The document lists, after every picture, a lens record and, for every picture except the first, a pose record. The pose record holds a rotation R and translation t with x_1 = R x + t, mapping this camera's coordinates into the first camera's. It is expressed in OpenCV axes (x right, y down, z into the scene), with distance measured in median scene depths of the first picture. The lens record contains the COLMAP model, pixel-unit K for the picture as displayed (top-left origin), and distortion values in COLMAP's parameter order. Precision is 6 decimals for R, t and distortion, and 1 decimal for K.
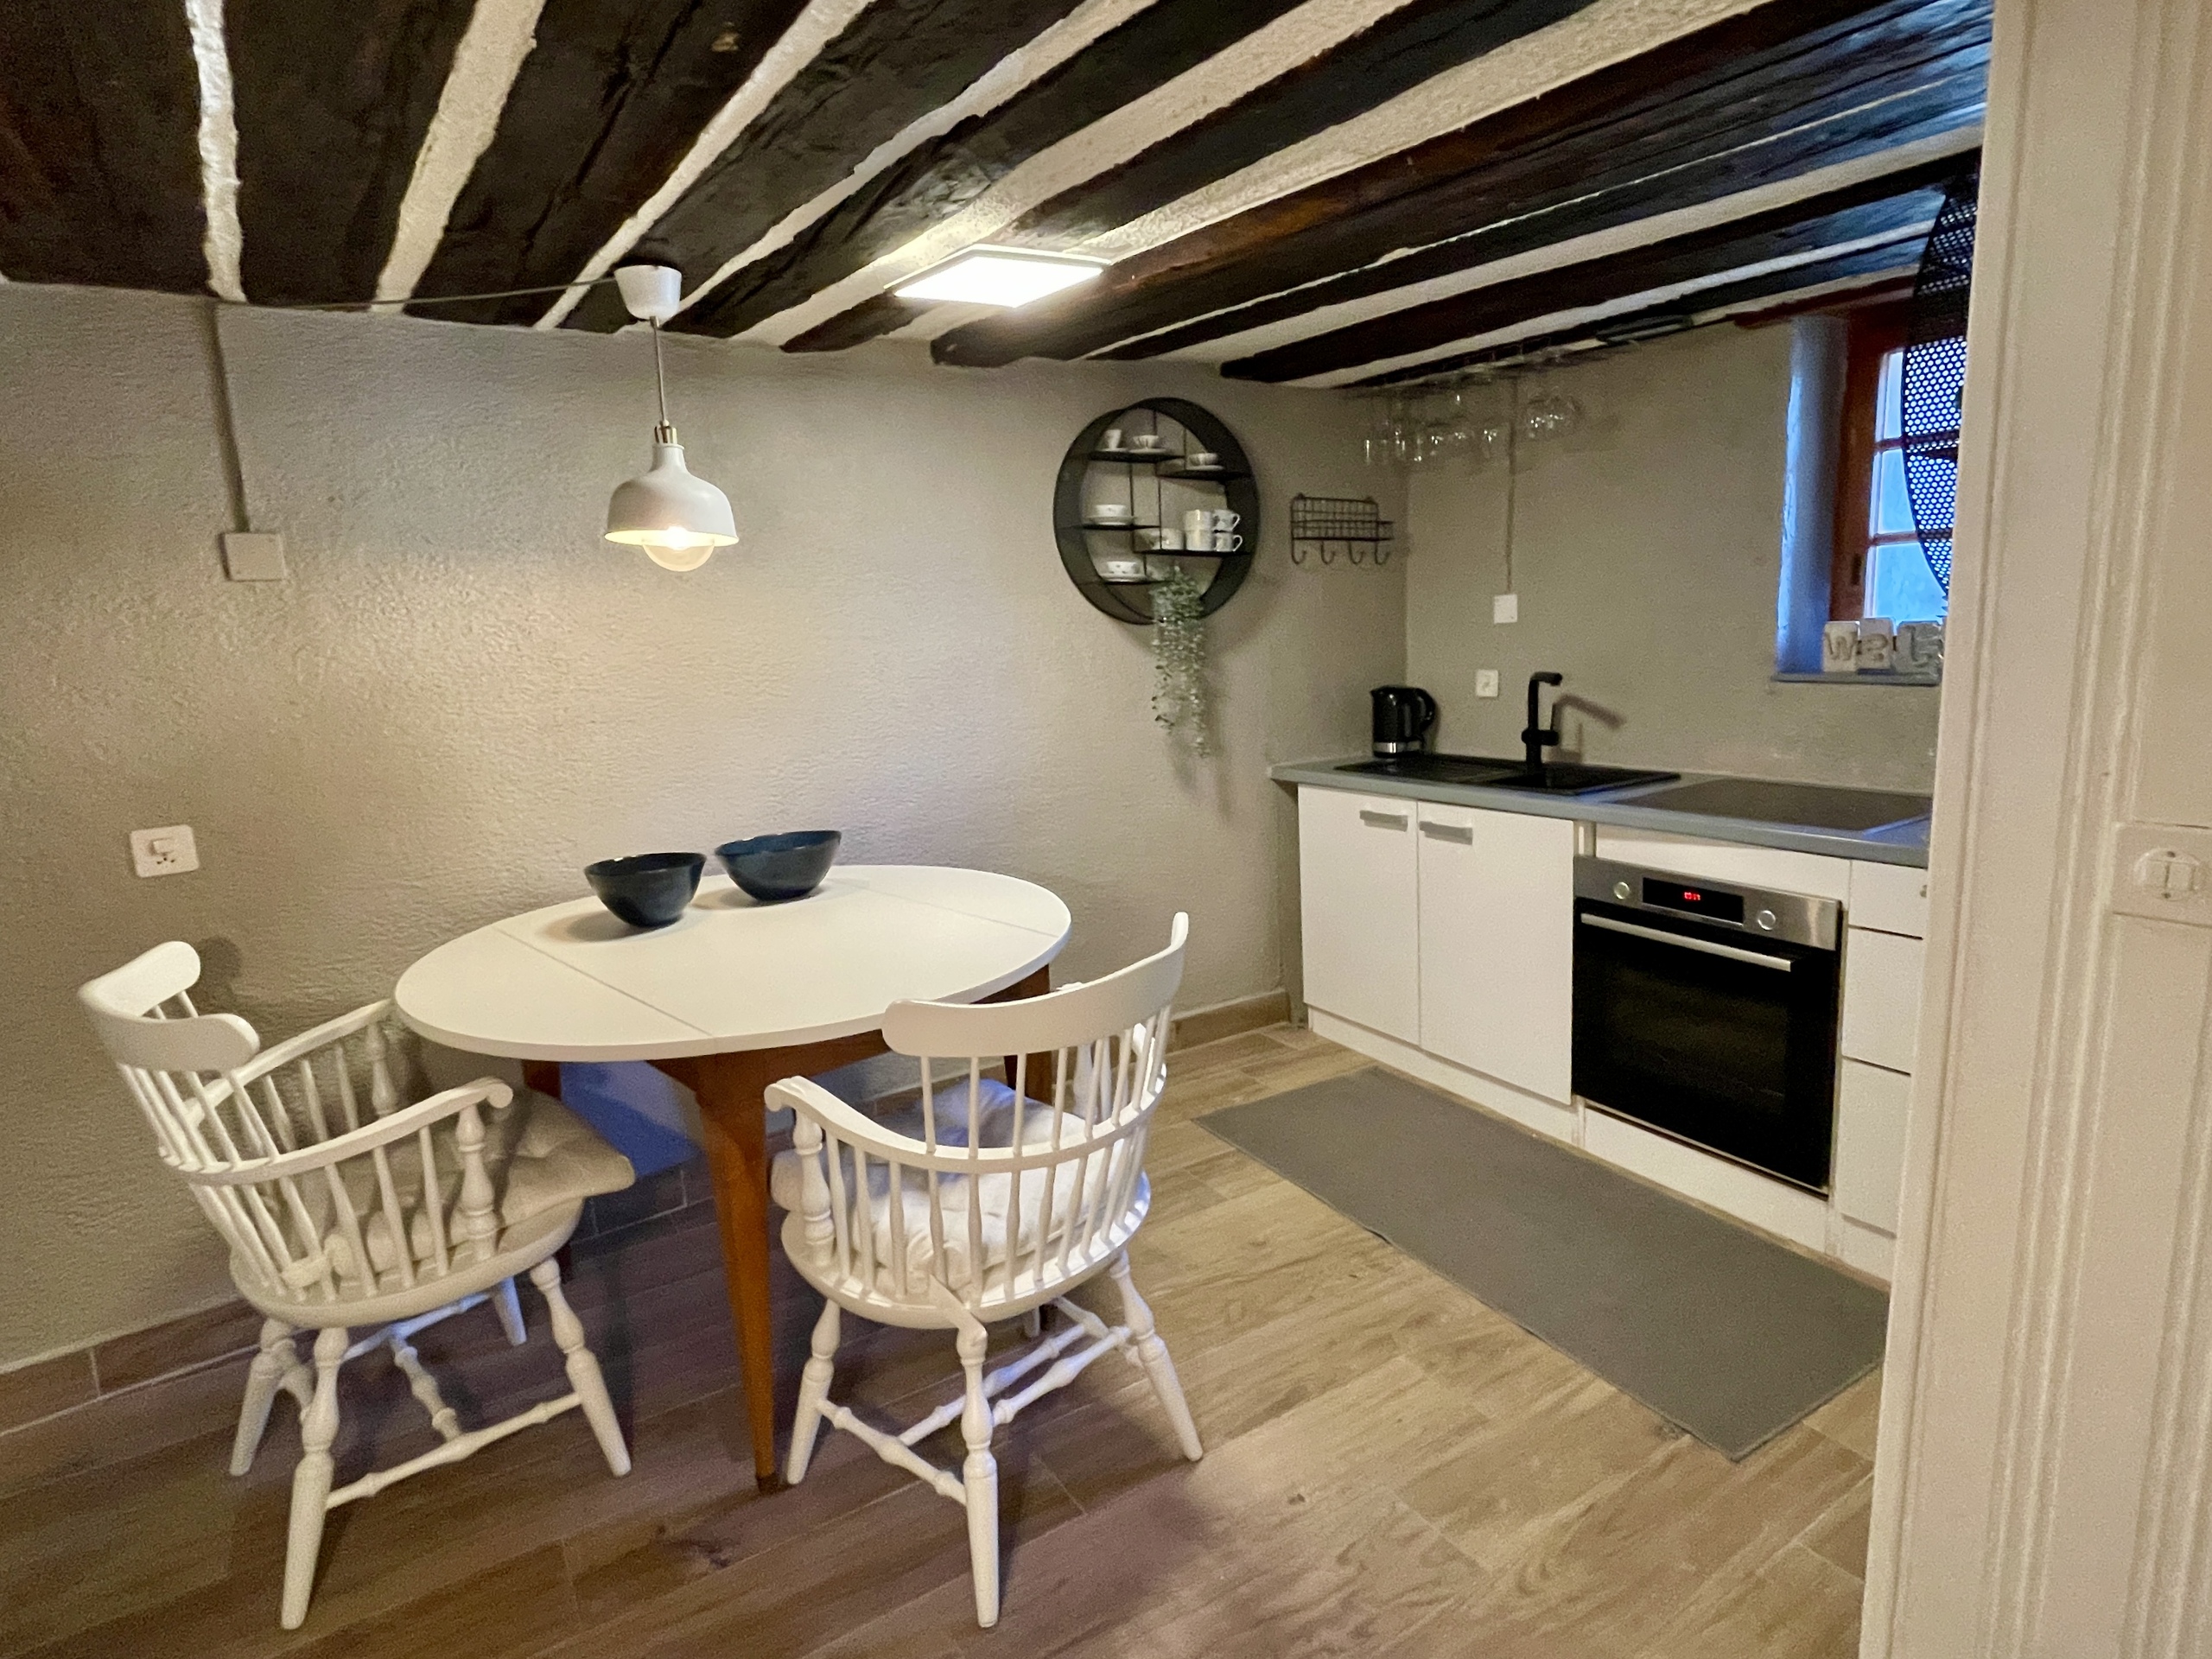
lens RADIAL K [[1147.1, 0, 1105.1], [0, 1147.1, 824.2], [0, 0, 1]] dist [0.000154, -0.000677]
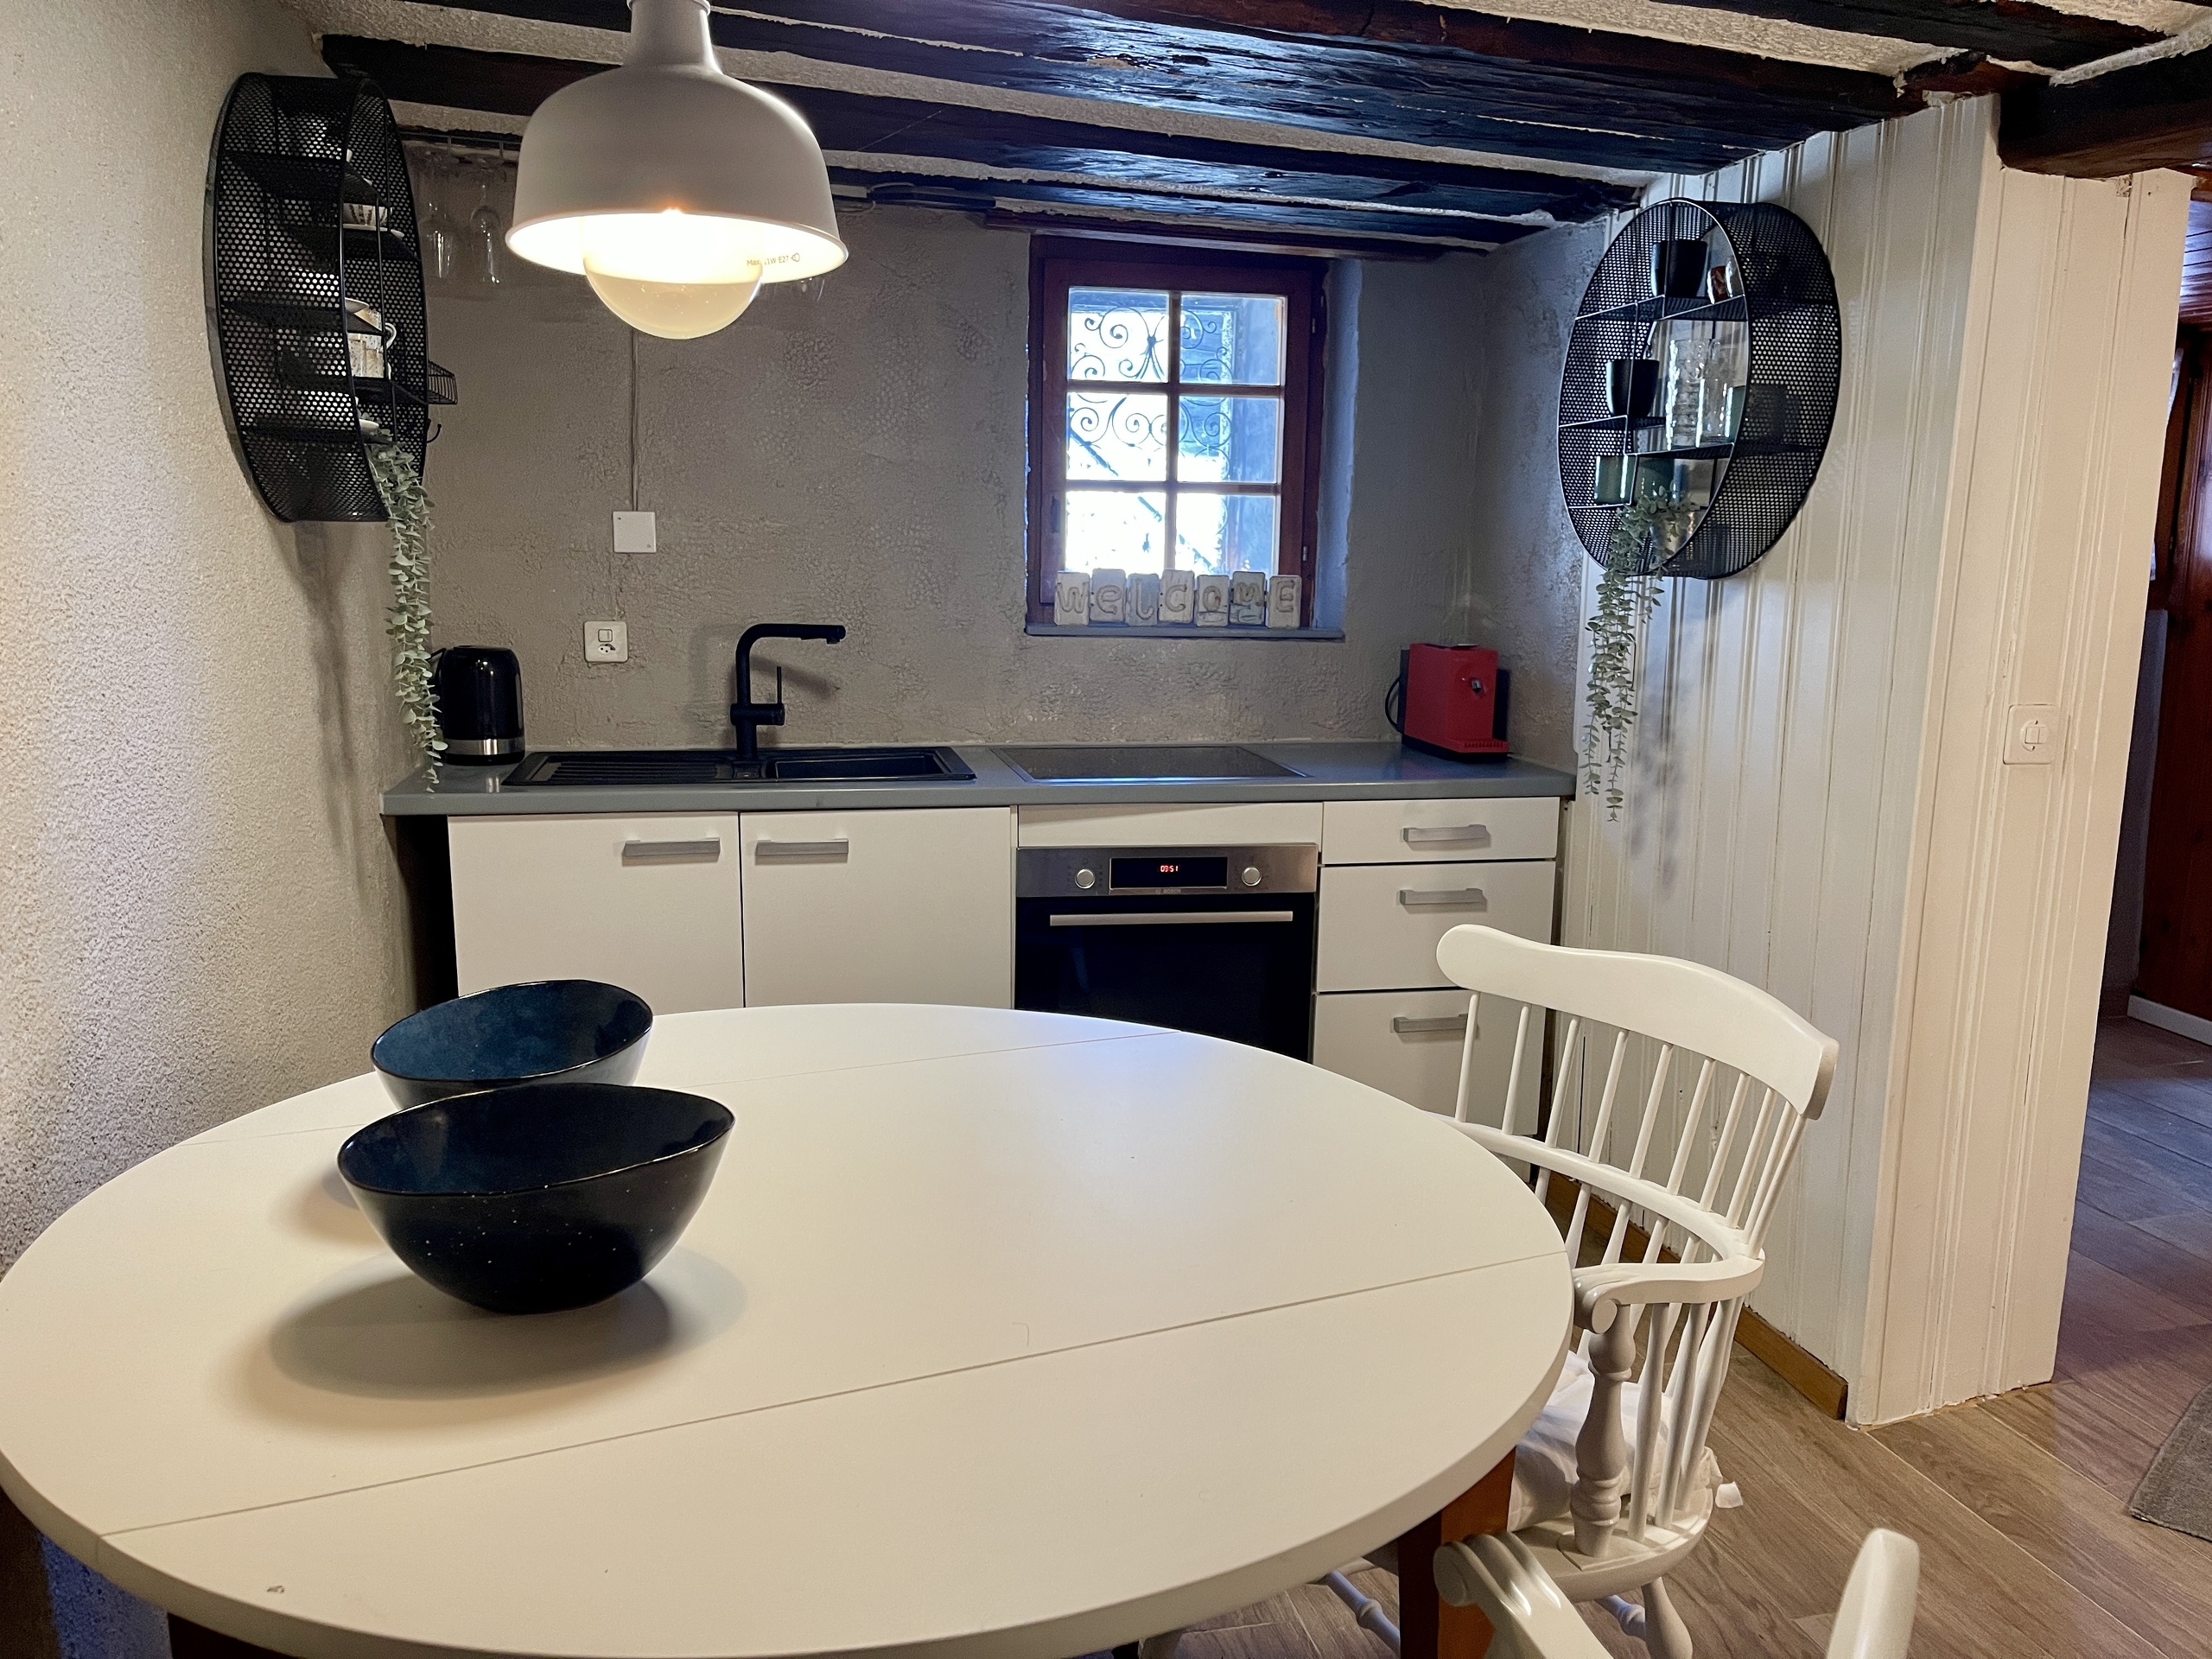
lens RADIAL K [[1666.2, 0, 1099.5], [0, 1666.2, 848.4], [0, 0, 1]] dist [0.076841, -0.109706]
pose [[0.308136, -0.120430, 0.943689, -0.671996], [0.127042, 0.988280, 0.084639, -0.064353], [-0.942822, 0.093807, 0.319825, 0.556624]]
